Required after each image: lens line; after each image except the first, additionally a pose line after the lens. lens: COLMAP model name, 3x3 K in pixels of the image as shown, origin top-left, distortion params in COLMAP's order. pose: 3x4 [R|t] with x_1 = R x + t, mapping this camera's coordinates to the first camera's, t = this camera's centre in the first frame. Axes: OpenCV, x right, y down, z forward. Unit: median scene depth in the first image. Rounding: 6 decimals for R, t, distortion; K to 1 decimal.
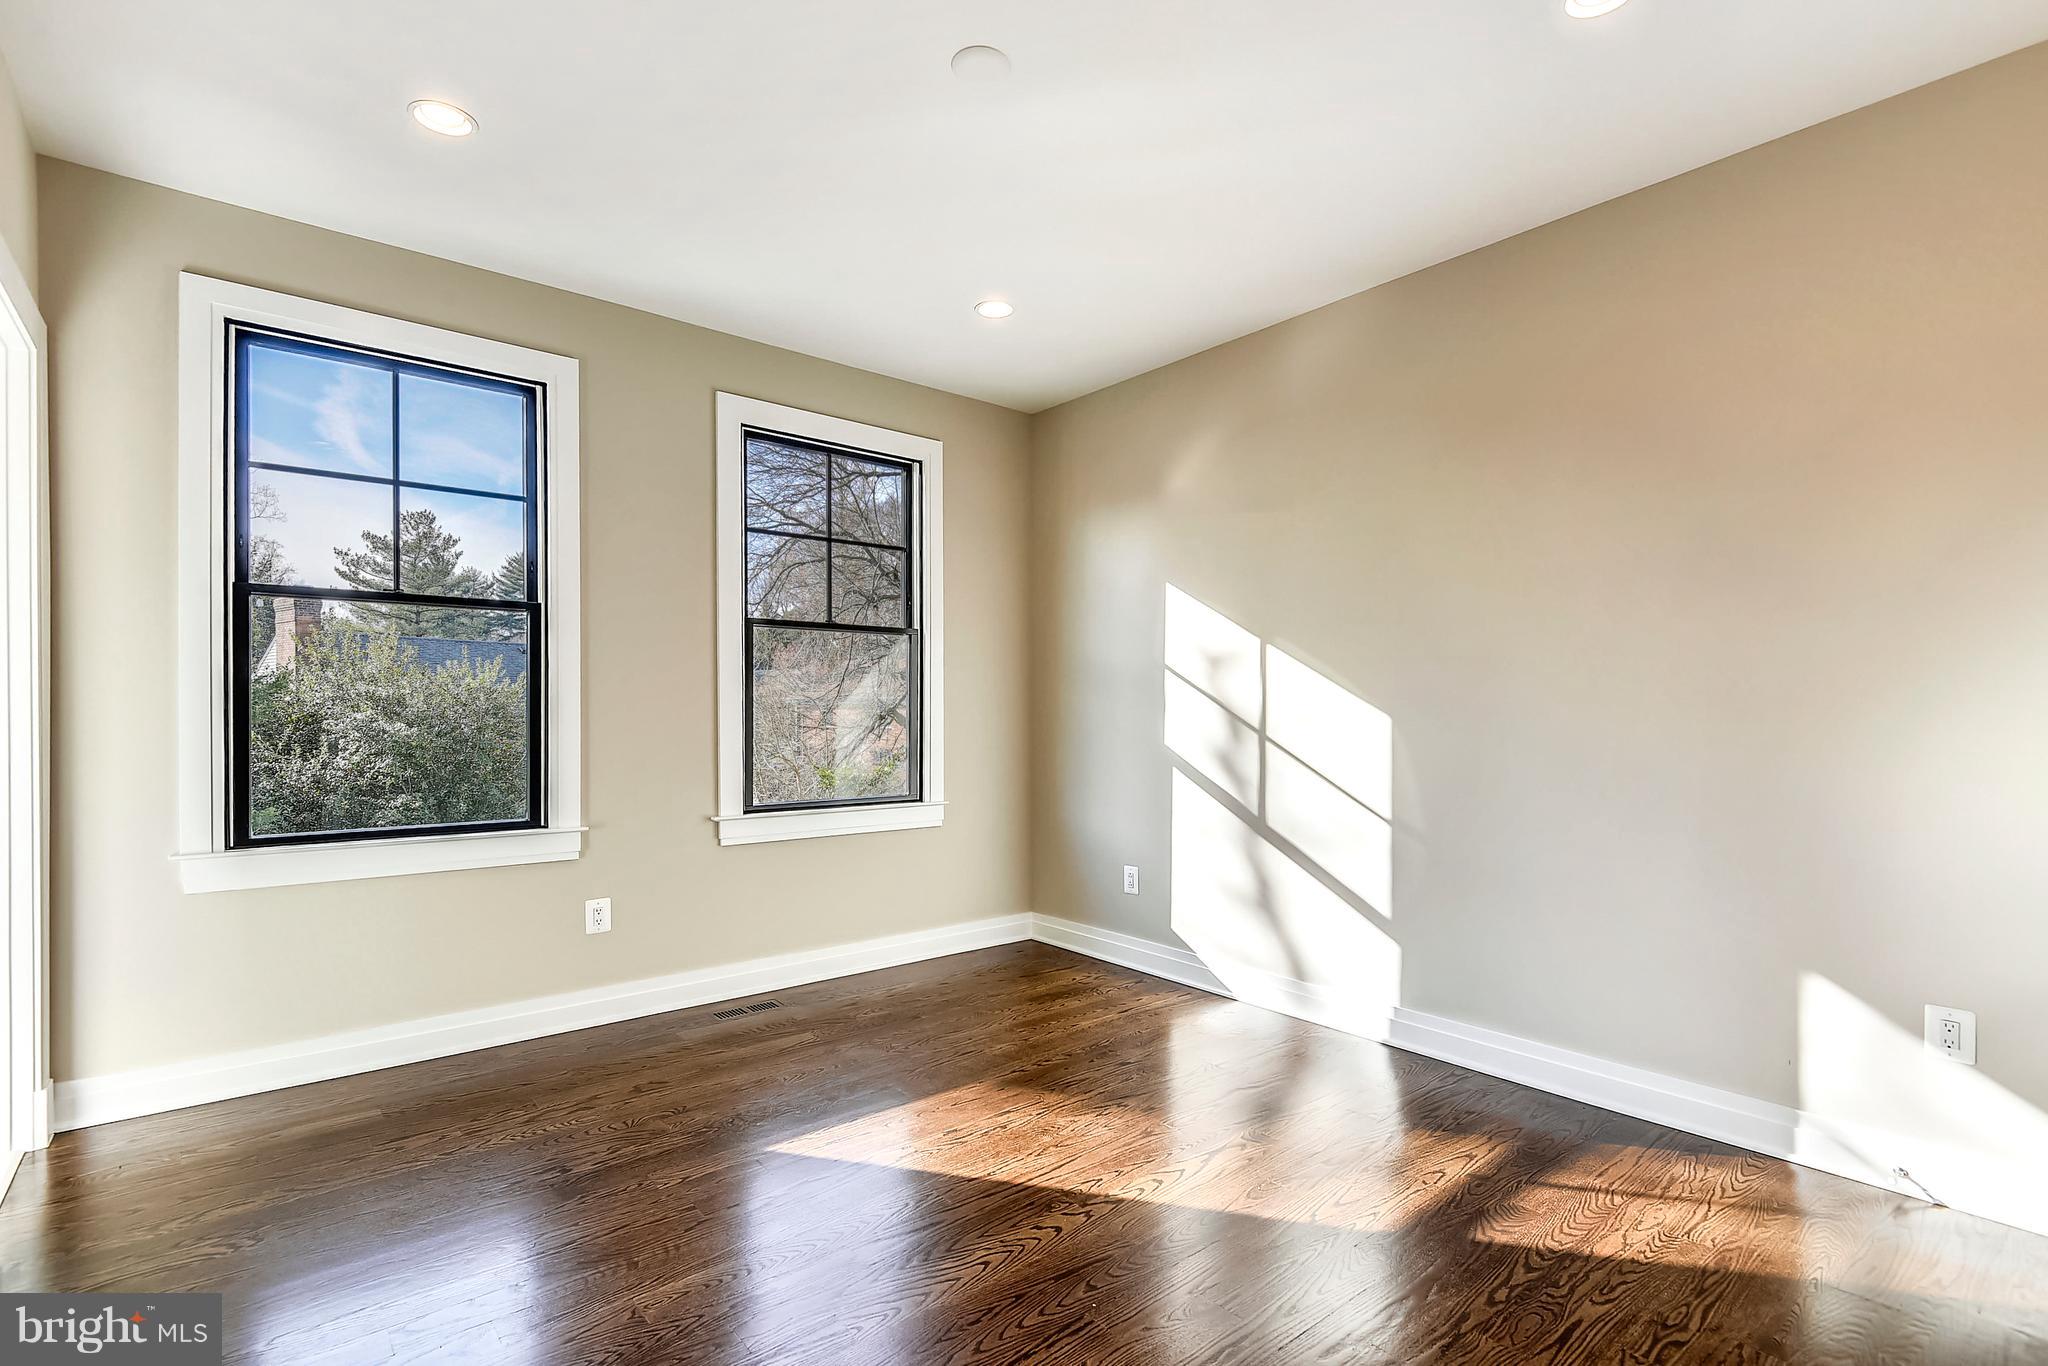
lens RADIAL K [[948.9, 0, 1013.1], [0, 948.9, 704.5], [0, 0, 1]] dist [-0.000105, -0.000315]
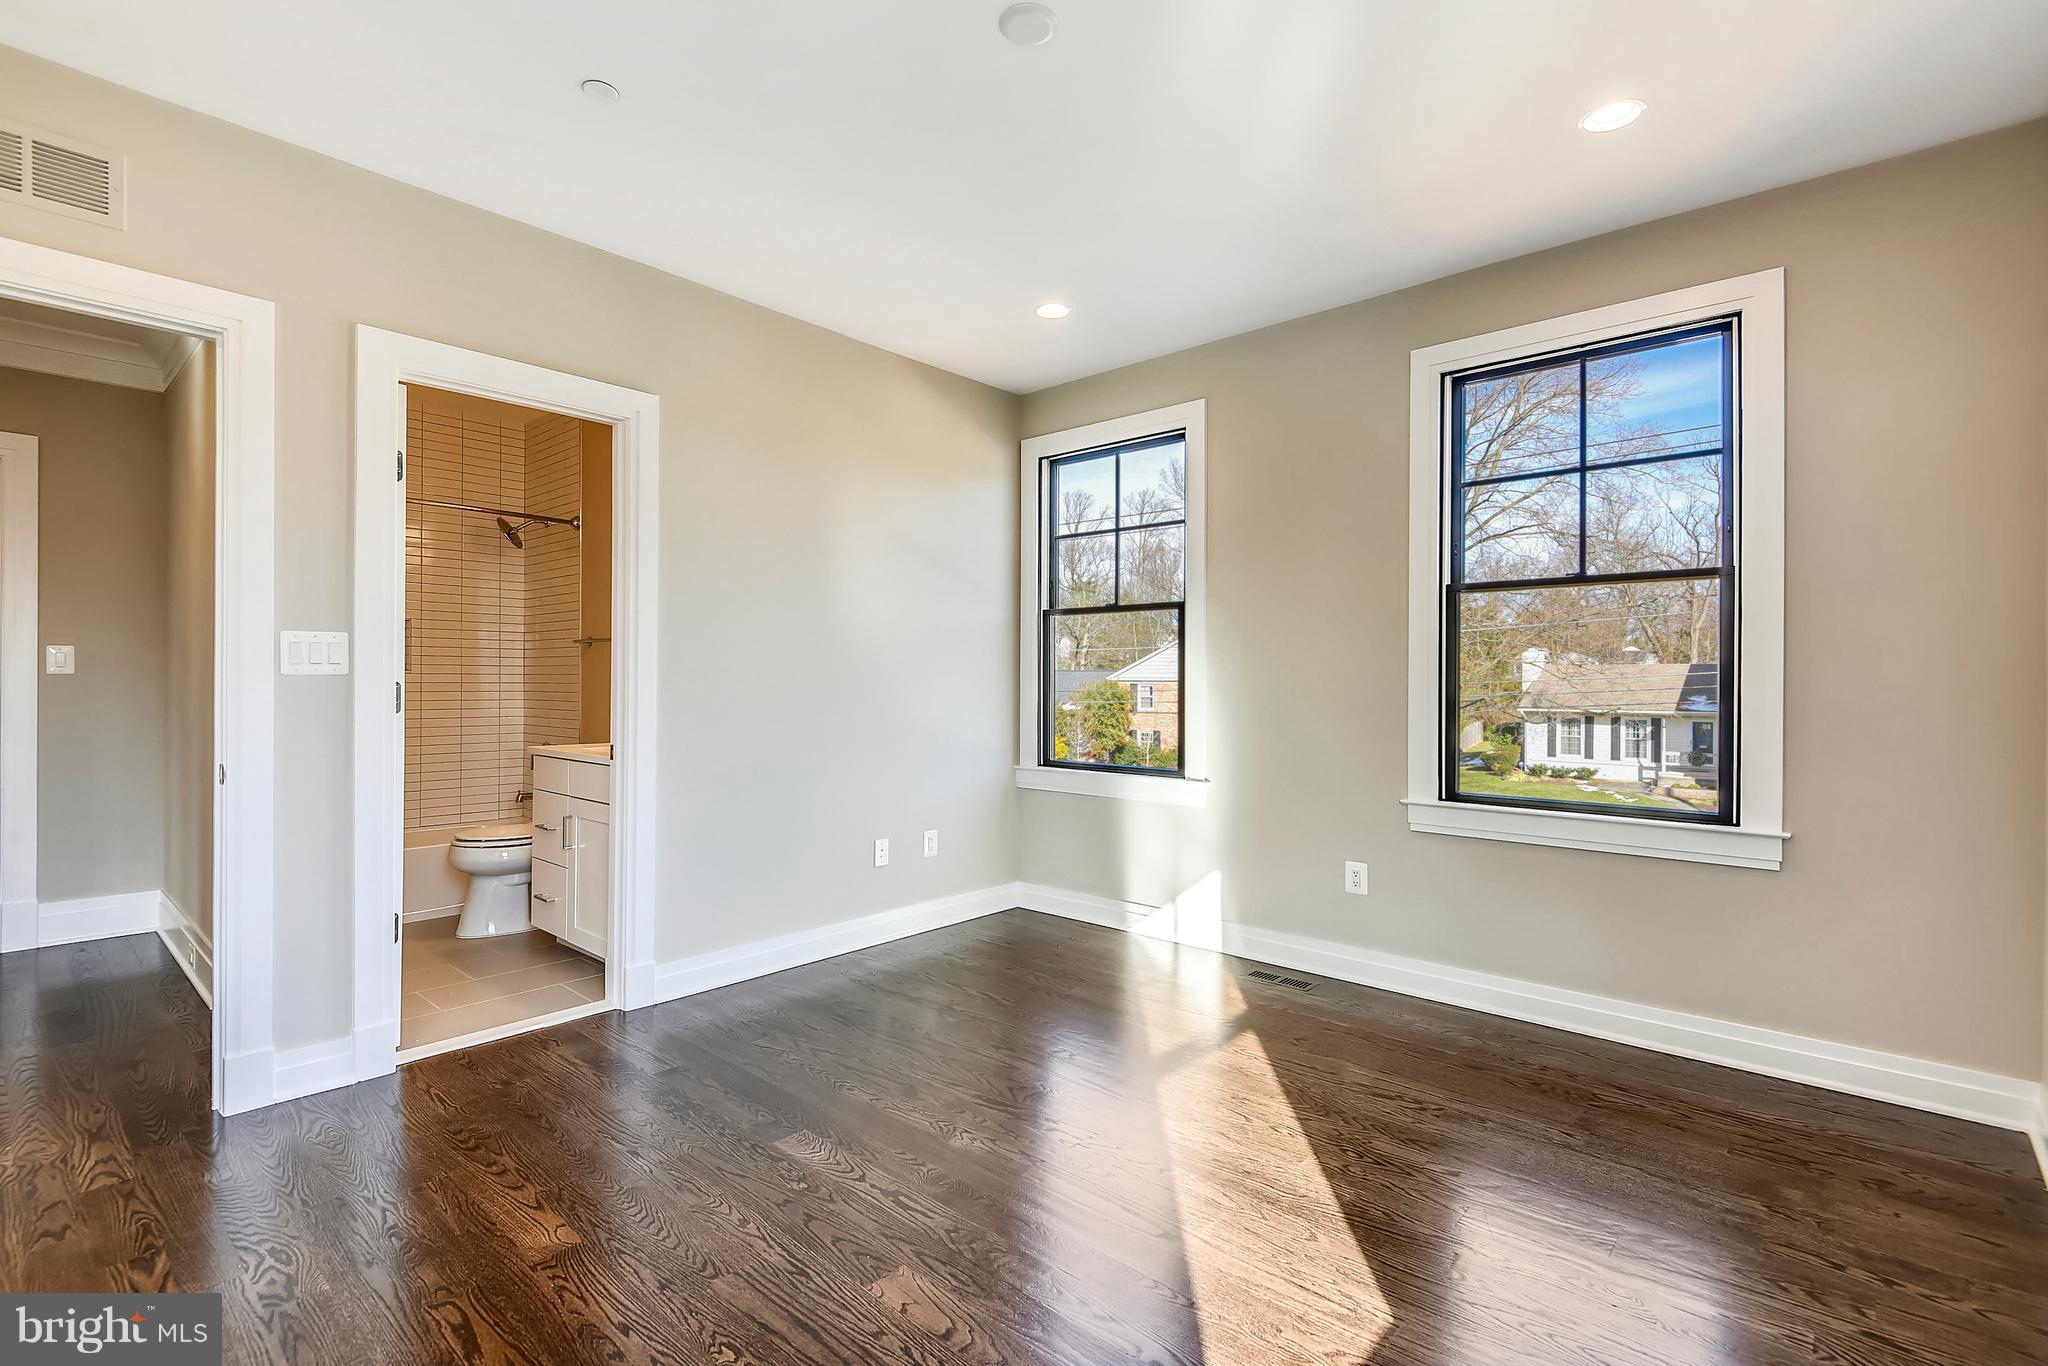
lens RADIAL K [[948.9, 0, 1013.1], [0, 948.9, 704.5], [0, 0, 1]] dist [-0.000105, -0.000315]
pose [[0.134683, 0.019526, -0.990696, 0.323597], [-0.001127, 0.999808, 0.019552, 0.003056], [0.990888, -0.001517, 0.134680, 0.266134]]
